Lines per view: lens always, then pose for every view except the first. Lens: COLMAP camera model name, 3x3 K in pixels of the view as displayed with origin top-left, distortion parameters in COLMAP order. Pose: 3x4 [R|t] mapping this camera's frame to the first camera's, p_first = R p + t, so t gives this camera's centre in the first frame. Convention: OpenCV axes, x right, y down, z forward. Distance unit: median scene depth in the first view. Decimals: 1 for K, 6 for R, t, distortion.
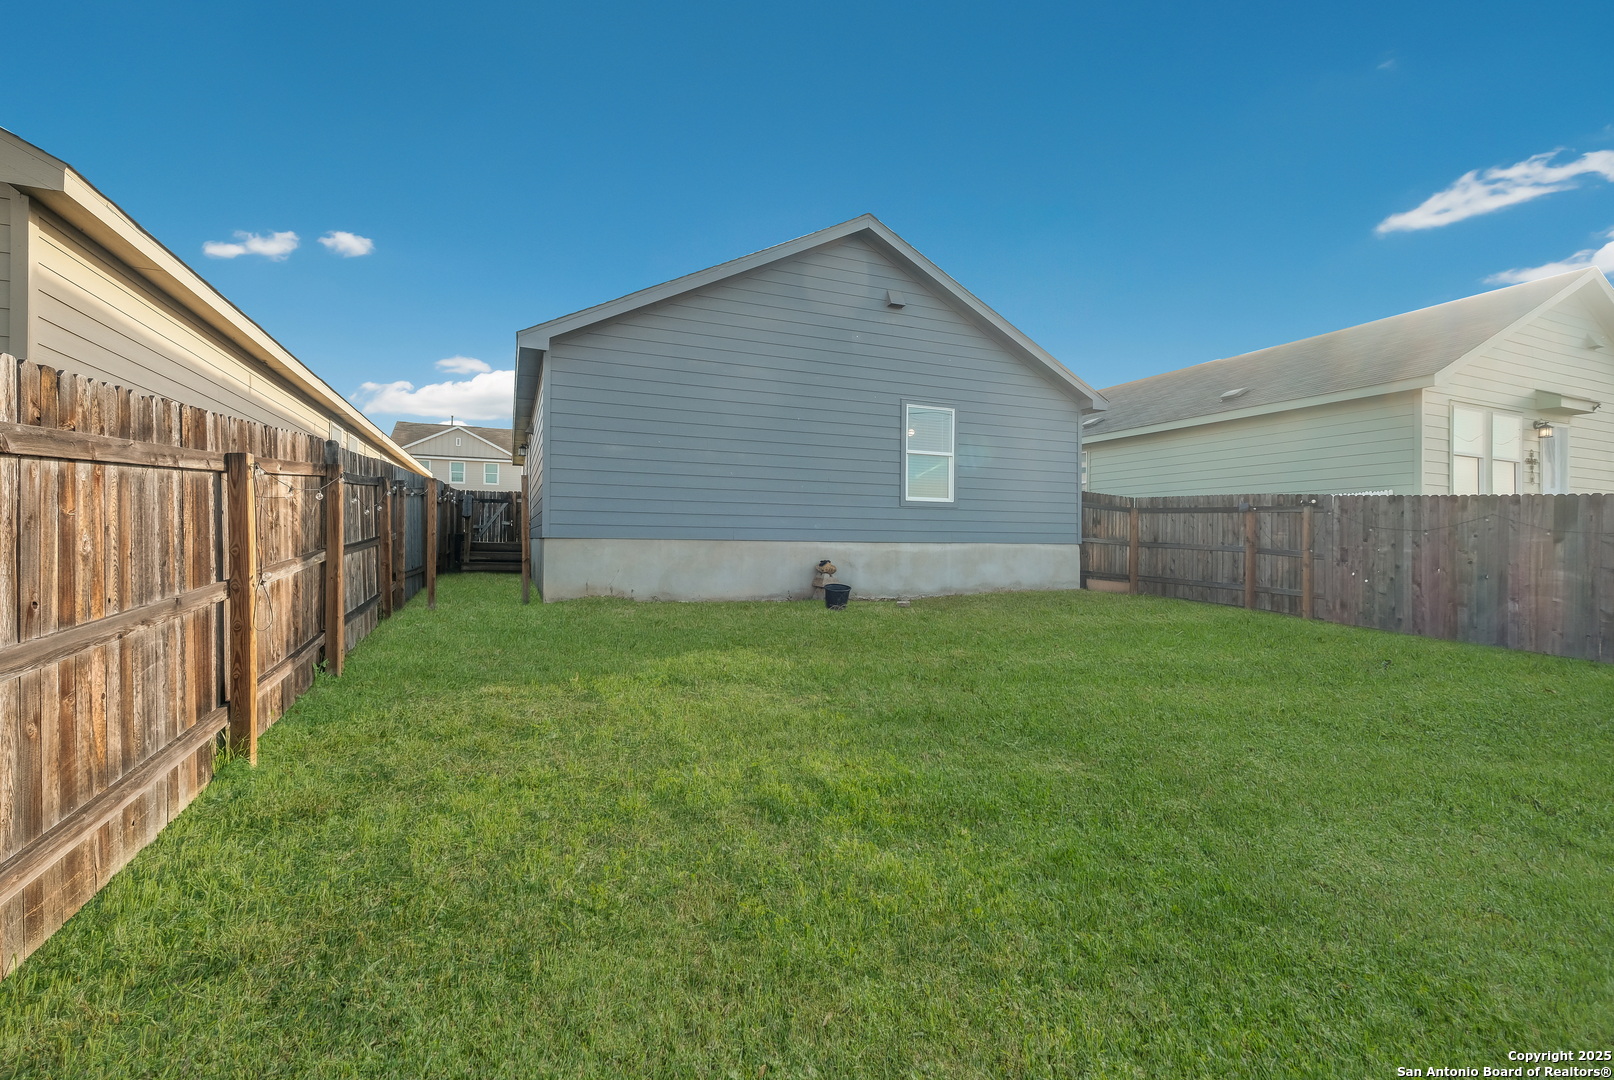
lens RADIAL K [[709.6, 0, 822.3], [0, 709.6, 522.8], [0, 0, 1]] dist [0.000170, 0.000012]
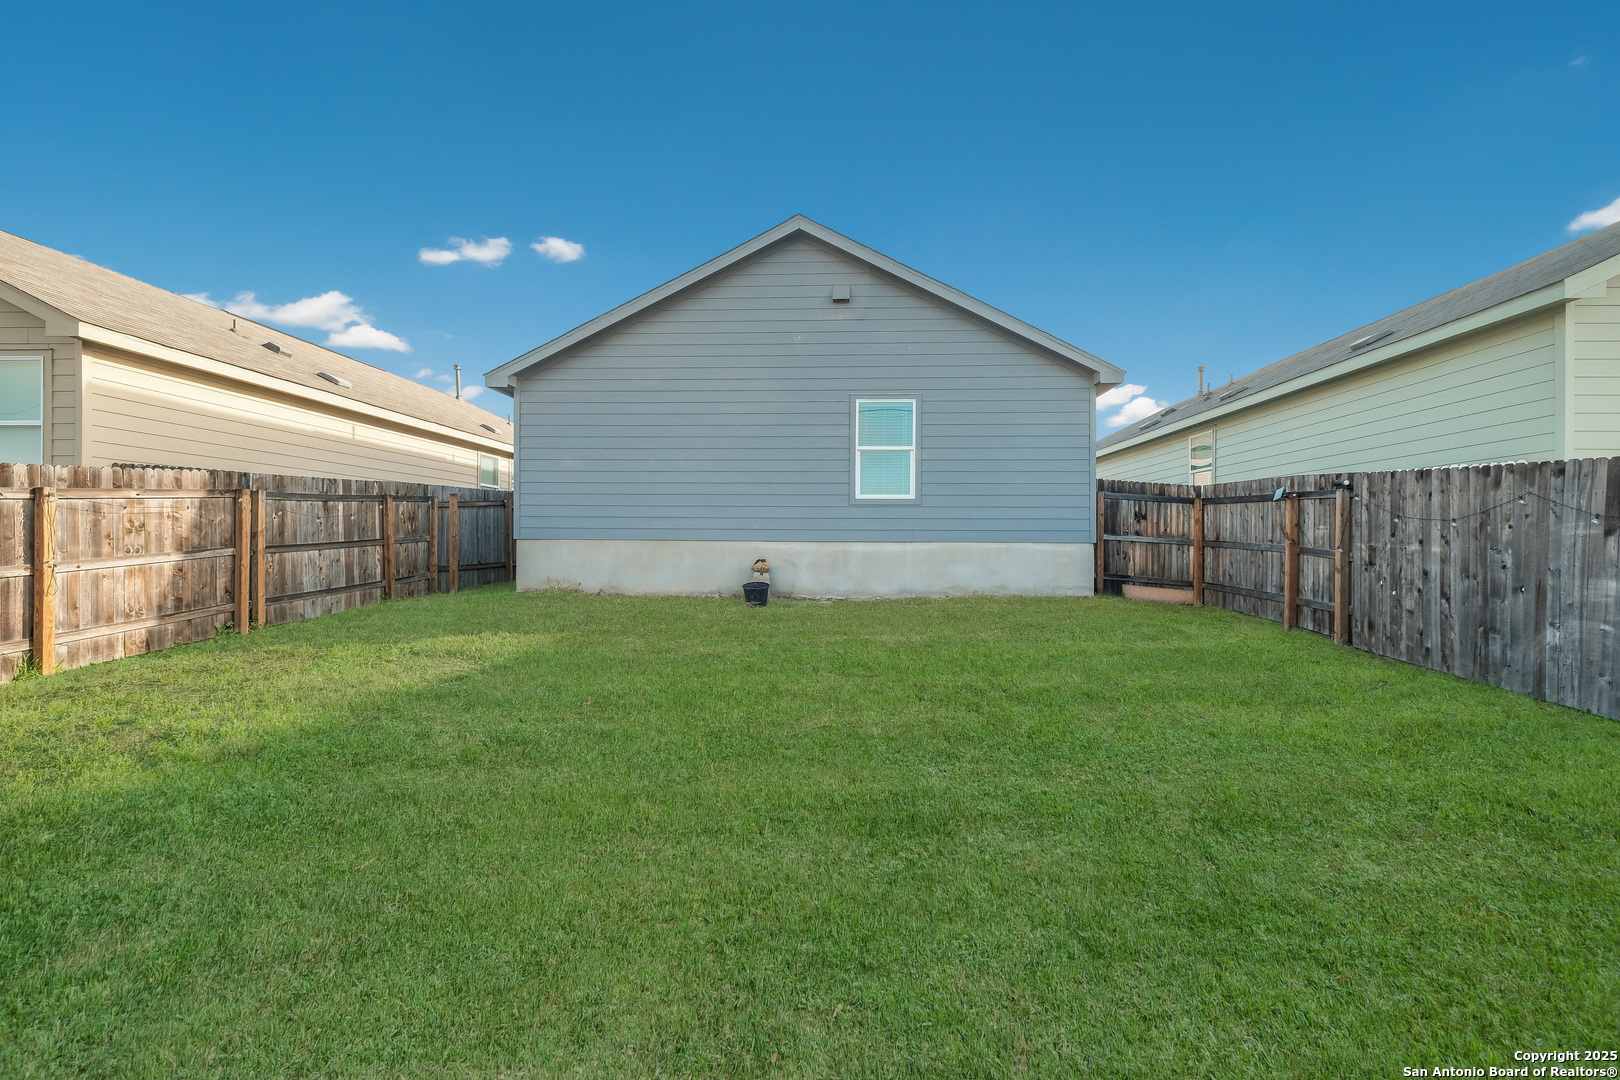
lens RADIAL K [[719.5, 0, 820.0], [0, 719.5, 530.8], [0, 0, 1]] dist [-0.000481, 0.000261]
pose [[0.894658, -0.011802, -0.446596, 0.572682], [0.014797, 0.999885, 0.003219, 0.009653], [0.446507, -0.009488, 0.894730, 0.105281]]
